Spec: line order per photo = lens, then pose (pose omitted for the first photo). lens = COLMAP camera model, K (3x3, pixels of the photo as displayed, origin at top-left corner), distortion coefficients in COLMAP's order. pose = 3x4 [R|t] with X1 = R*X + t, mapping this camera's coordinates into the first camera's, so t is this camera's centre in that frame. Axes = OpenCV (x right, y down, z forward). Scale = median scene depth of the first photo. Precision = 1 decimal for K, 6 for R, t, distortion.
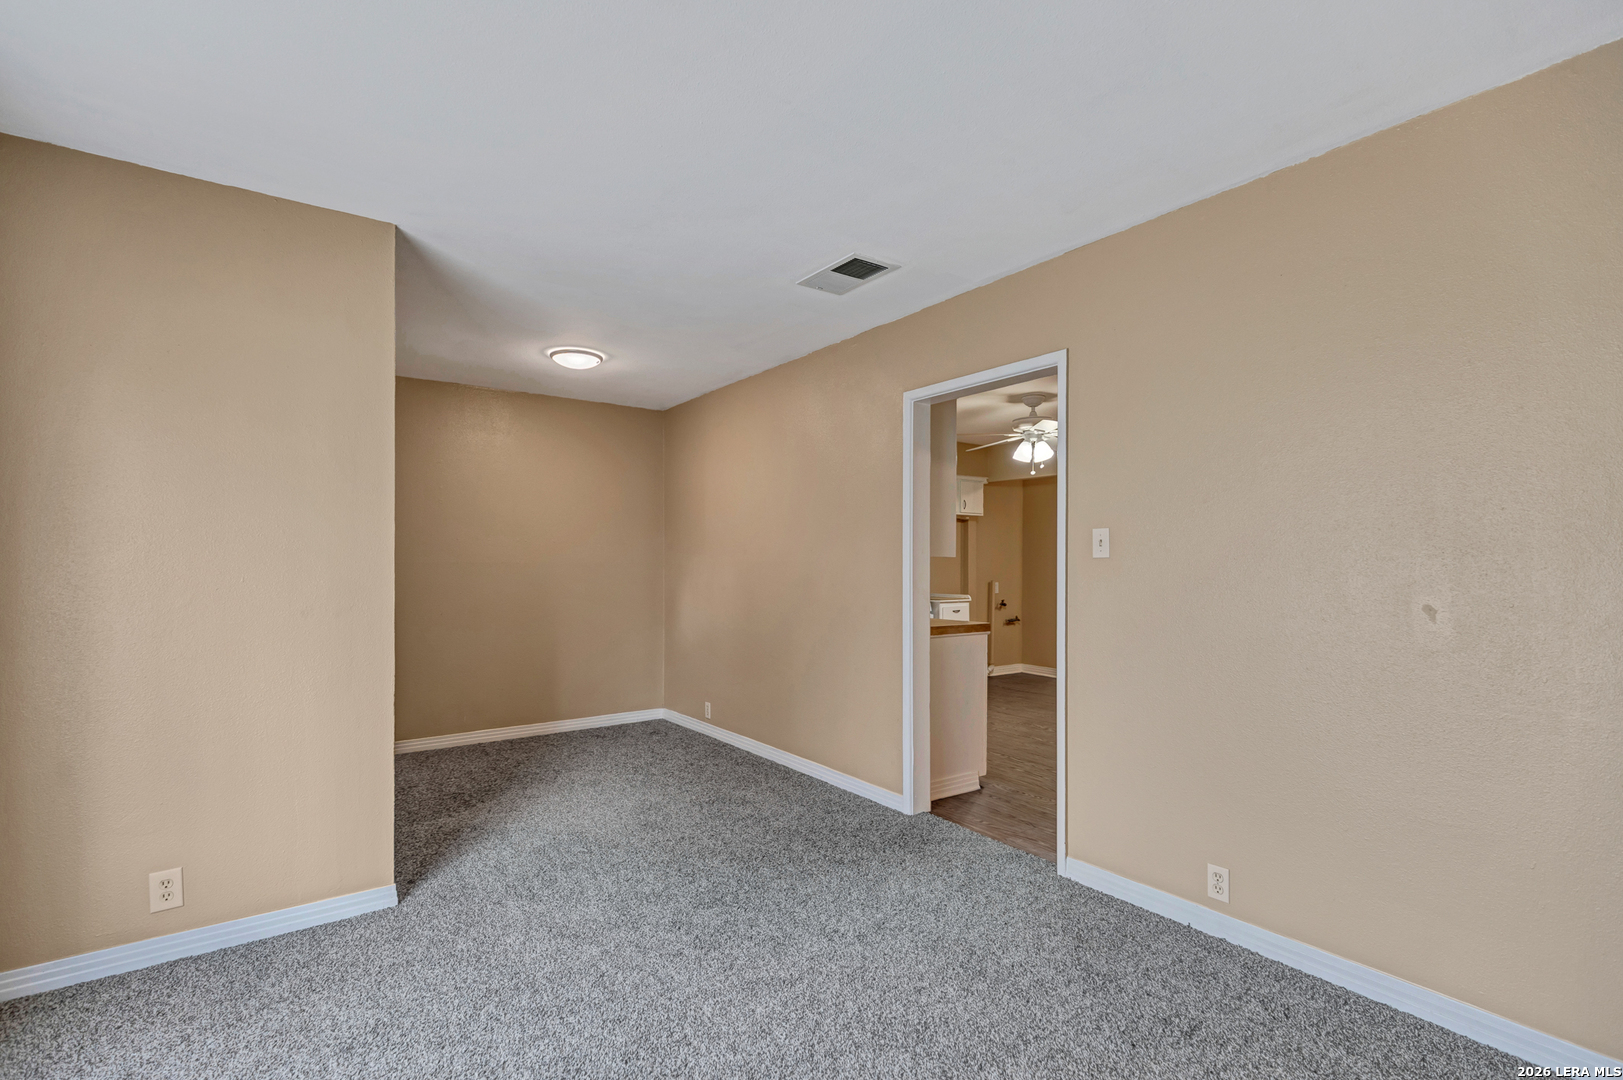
lens RADIAL K [[743.0, 0, 807.9], [0, 743.0, 550.2], [0, 0, 1]] dist [0.002184, 0.000017]
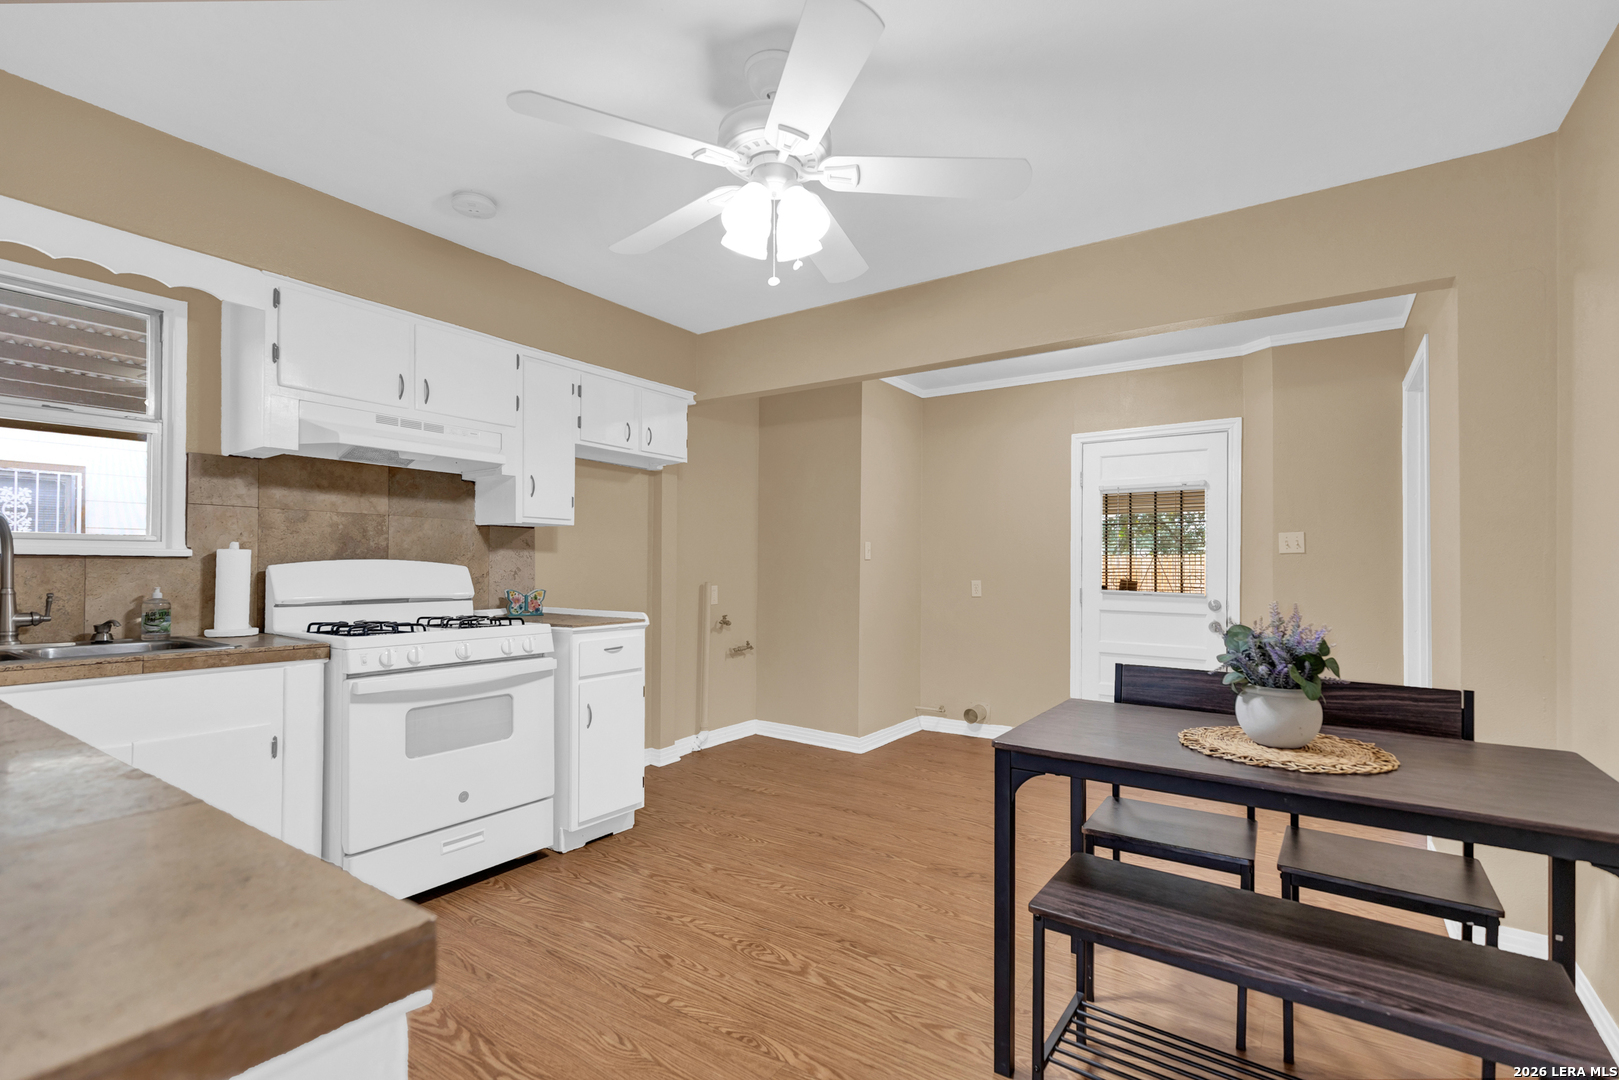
lens RADIAL K [[741.2, 0, 807.5], [0, 741.2, 555.6], [0, 0, 1]] dist [0.002184, 0.000017]
pose [[0.944085, 0.003823, 0.329679, 0.139679], [-0.005711, 0.999972, 0.004759, 0.018103], [-0.329652, -0.006376, 0.944081, 0.456123]]
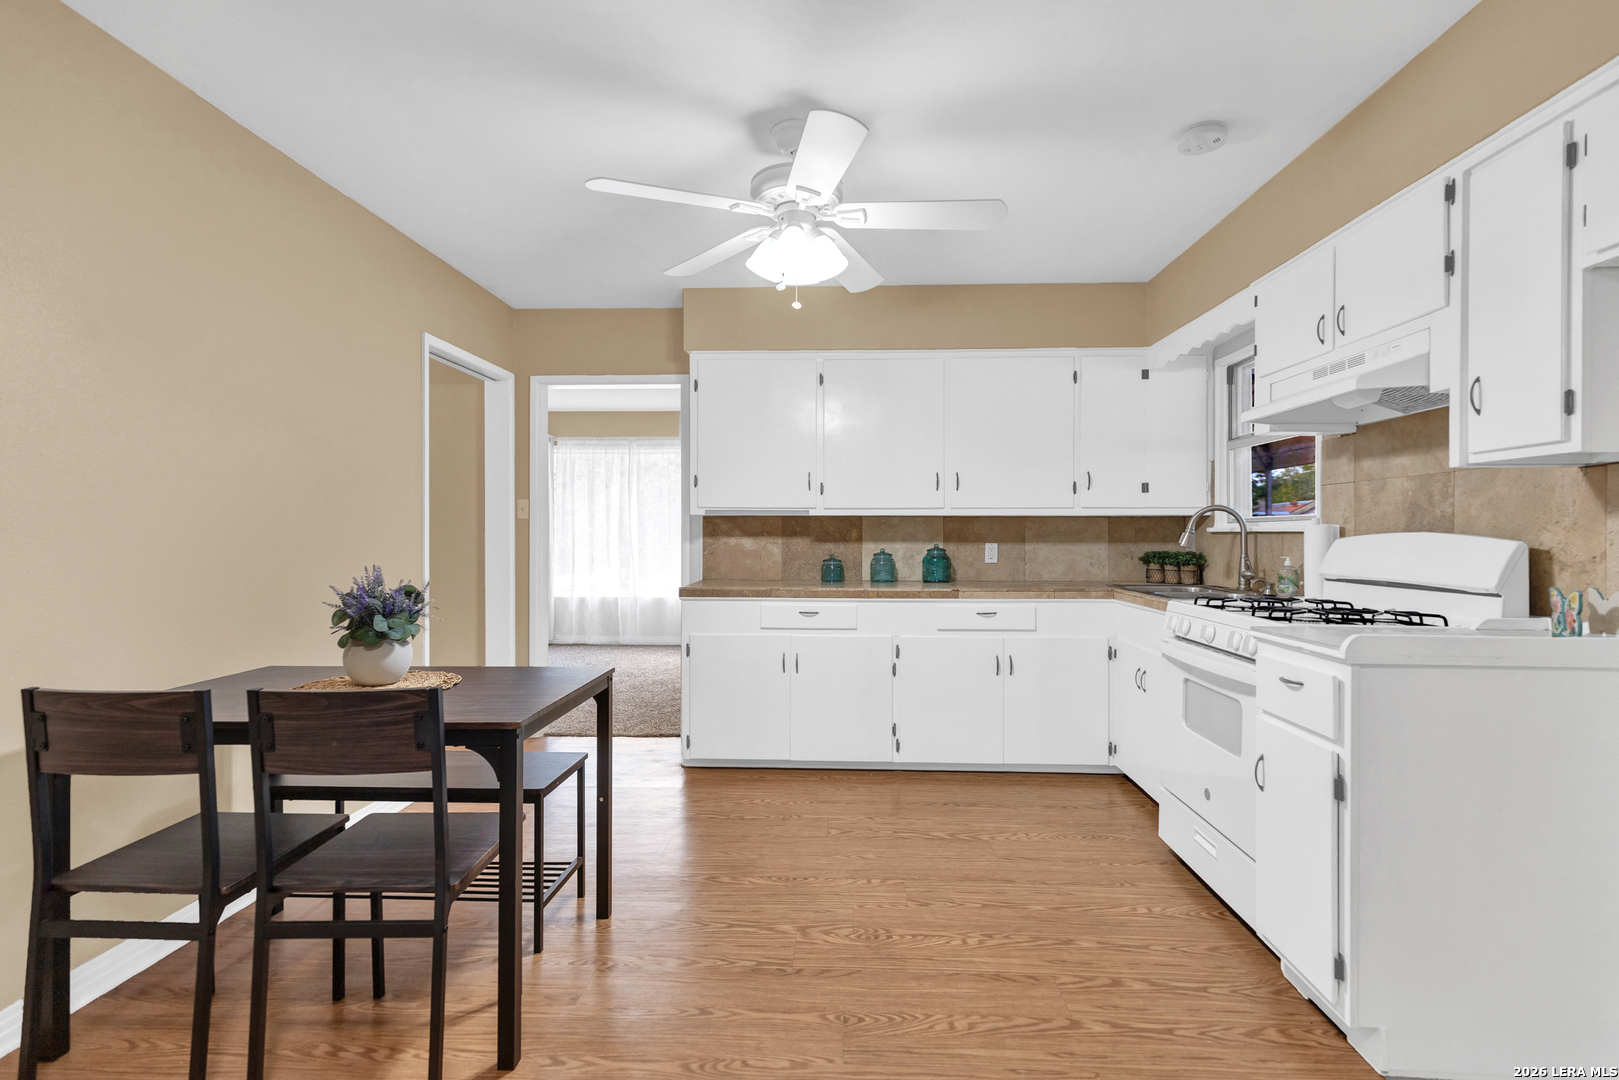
lens RADIAL K [[741.2, 0, 811.6], [0, 741.2, 536.9], [0, 0, 1]] dist [0.002184, 0.000017]
pose [[-0.624655, -0.005249, -0.780883, 0.416334], [0.007090, 0.999898, -0.012393, 0.026234], [0.780869, -0.013278, -0.624554, 0.850432]]
